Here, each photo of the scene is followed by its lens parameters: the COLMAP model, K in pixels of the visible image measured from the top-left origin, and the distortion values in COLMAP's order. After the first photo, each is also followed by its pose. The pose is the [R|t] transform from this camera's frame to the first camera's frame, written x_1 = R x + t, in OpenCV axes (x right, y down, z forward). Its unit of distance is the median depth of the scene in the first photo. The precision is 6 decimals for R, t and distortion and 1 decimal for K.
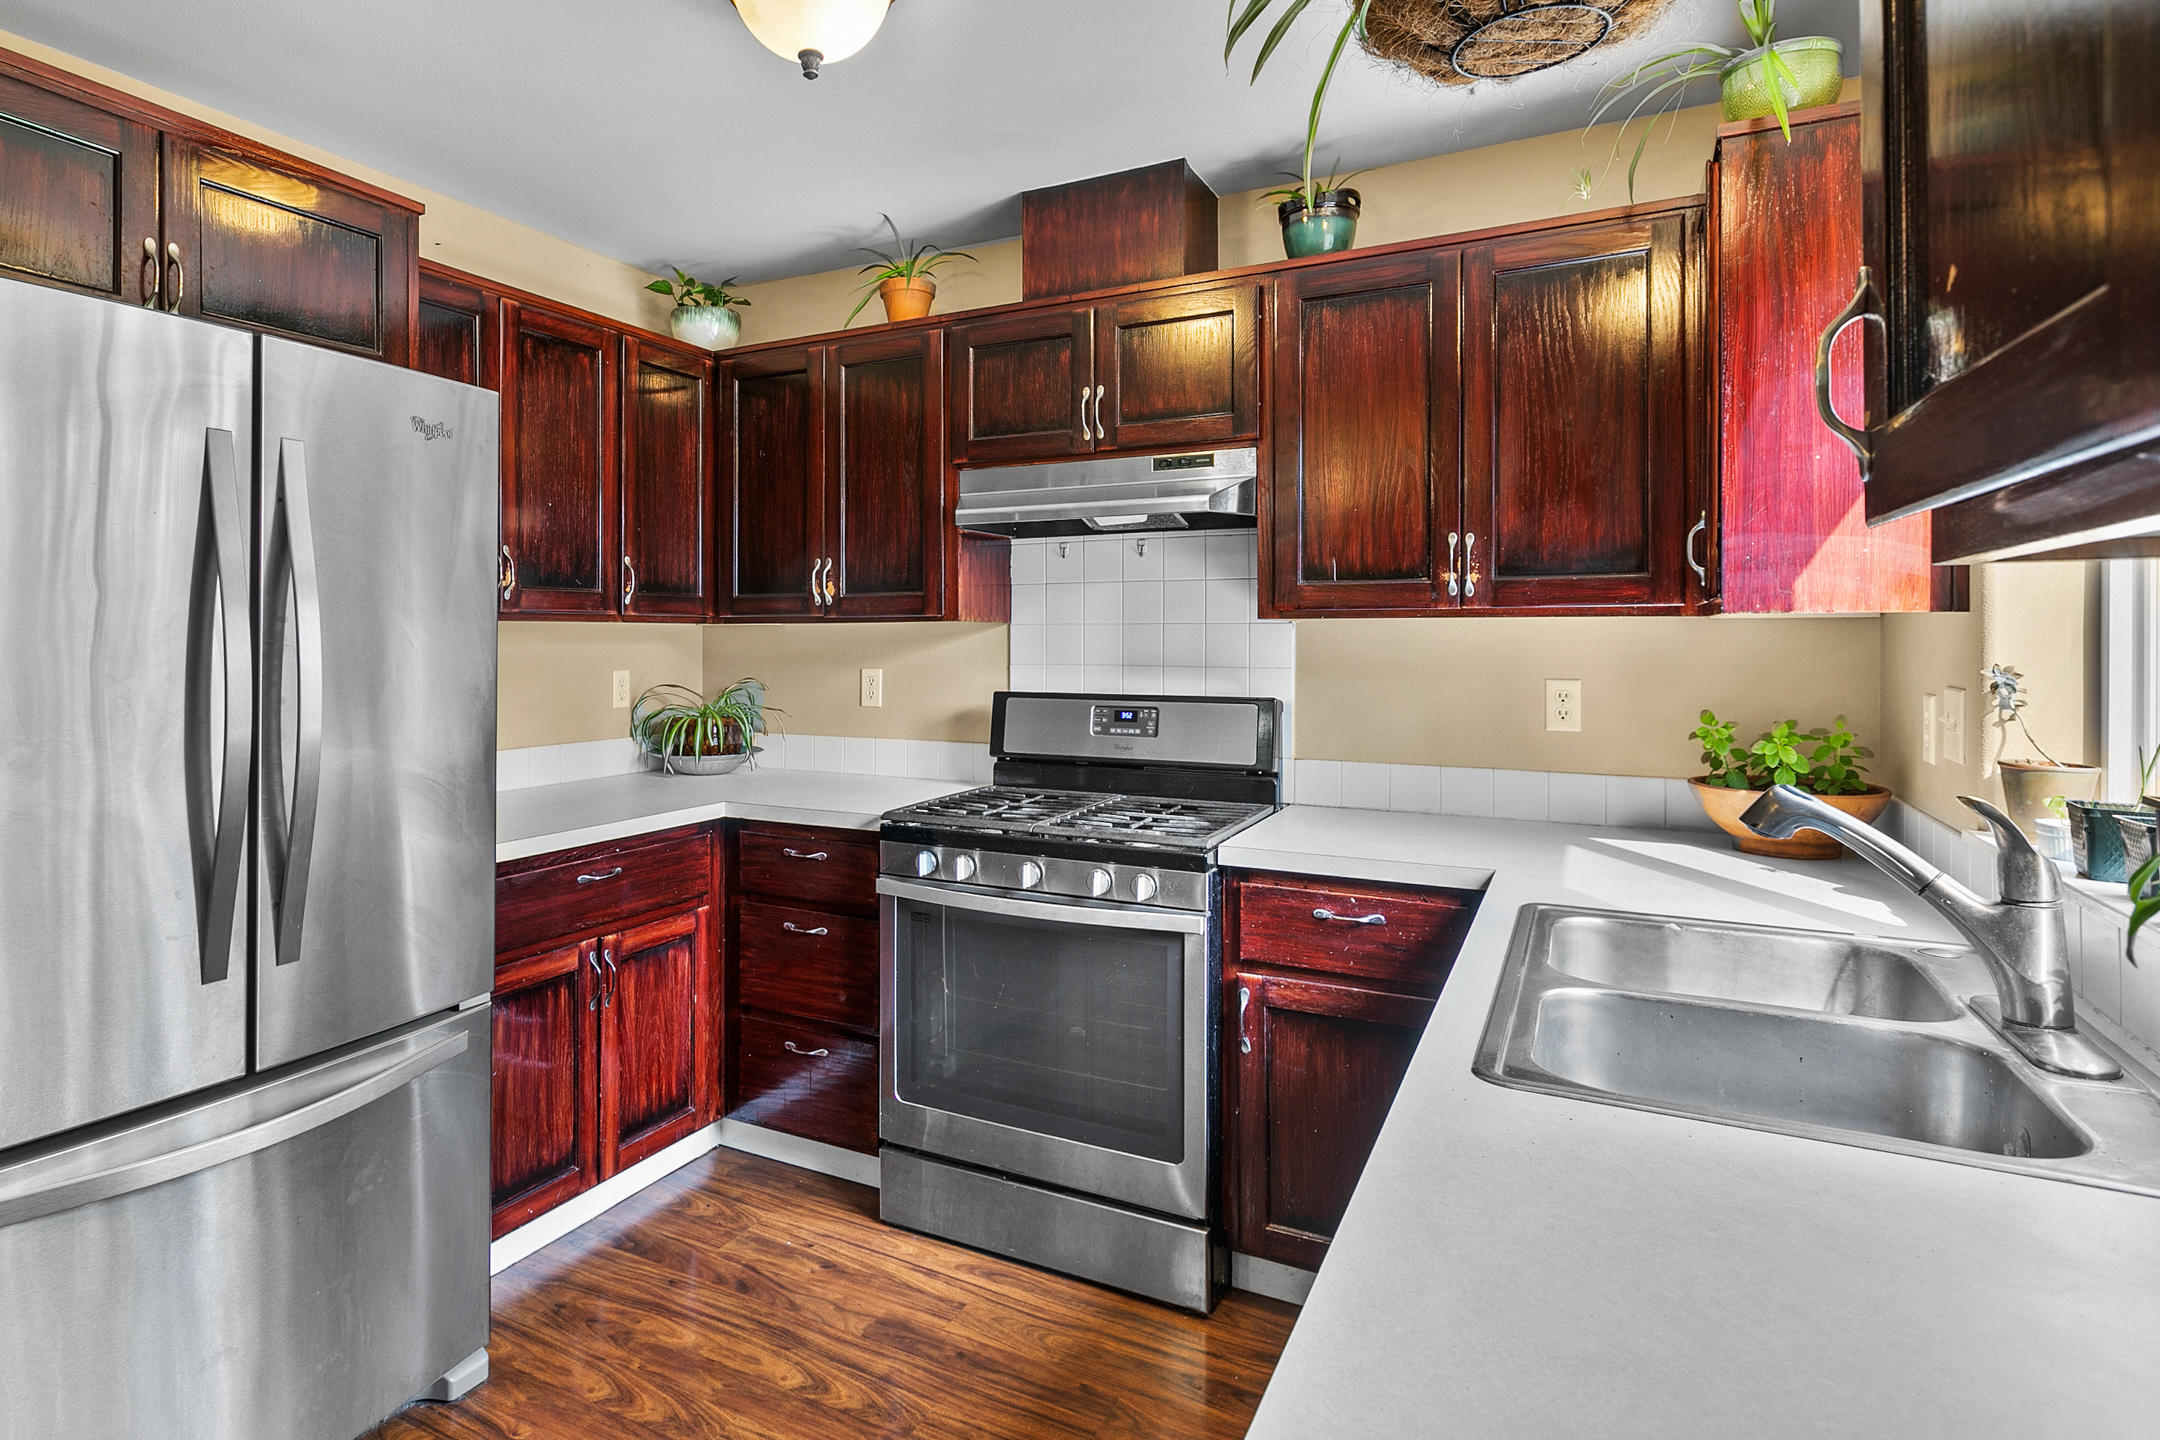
lens RADIAL K [[1039.5, 0, 996.8], [0, 1039.5, 629.8], [0, 0, 1]] dist [0.001054, 0.000369]
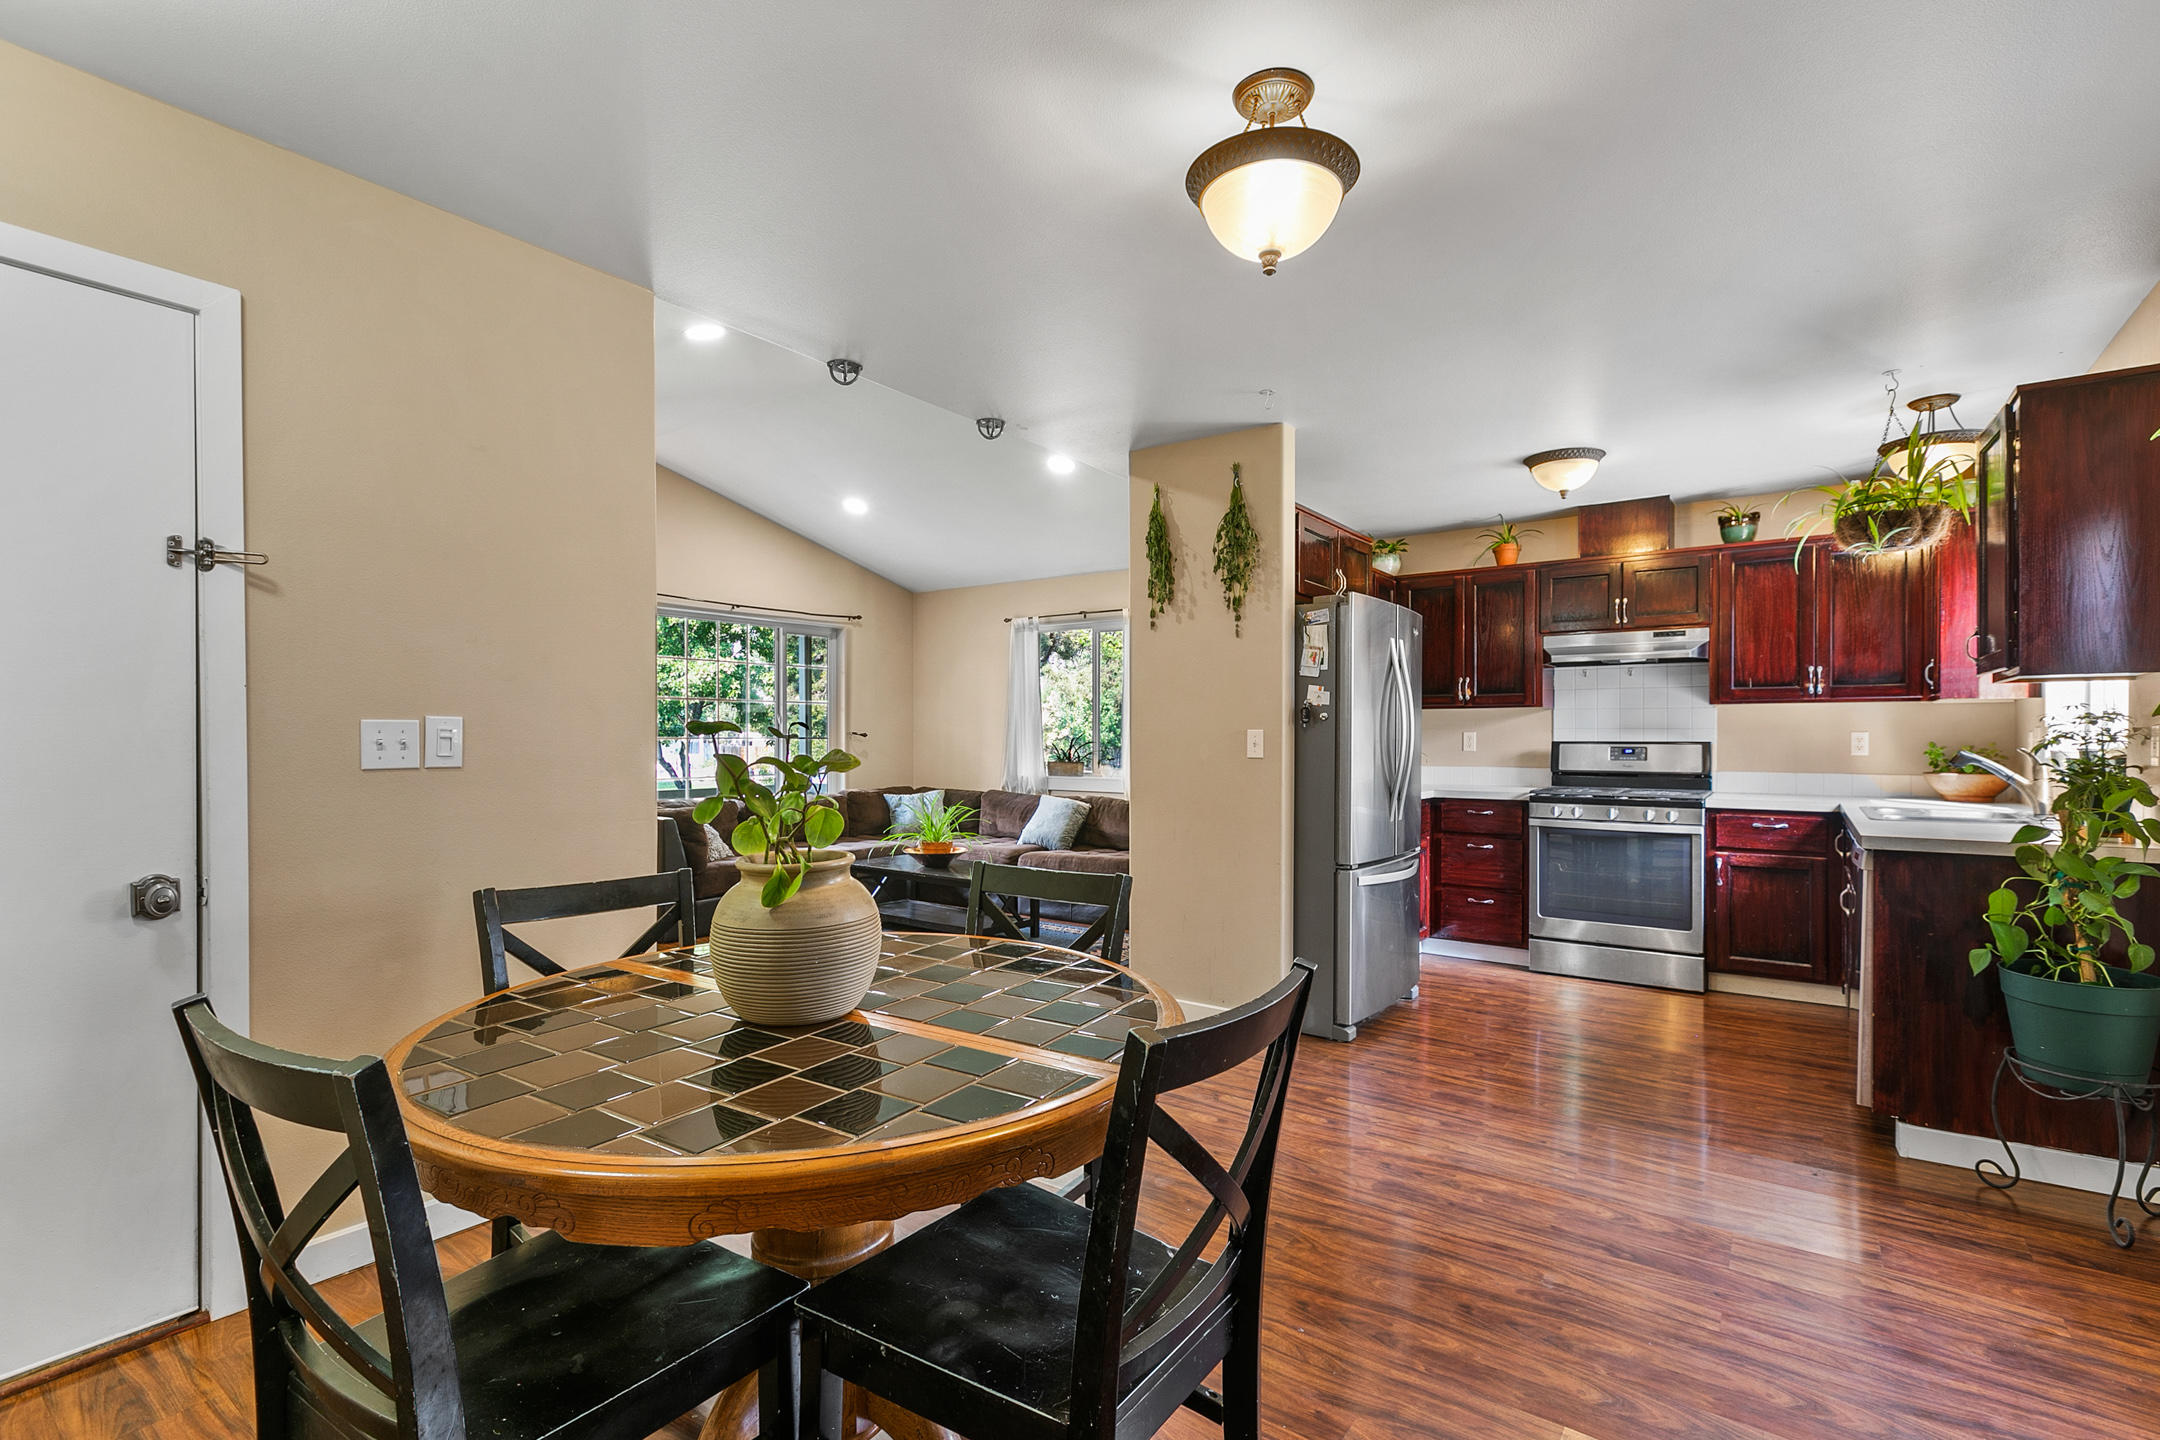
lens RADIAL K [[956.6, 0, 1072.5], [0, 956.6, 729.3], [0, 0, 1]] dist [0.001881, 0.000706]
pose [[0.992425, -0.001134, -0.122847, -0.887391], [0.001276, 0.999999, 0.001070, 0.040301], [0.122846, -0.001219, 0.992425, -1.255853]]
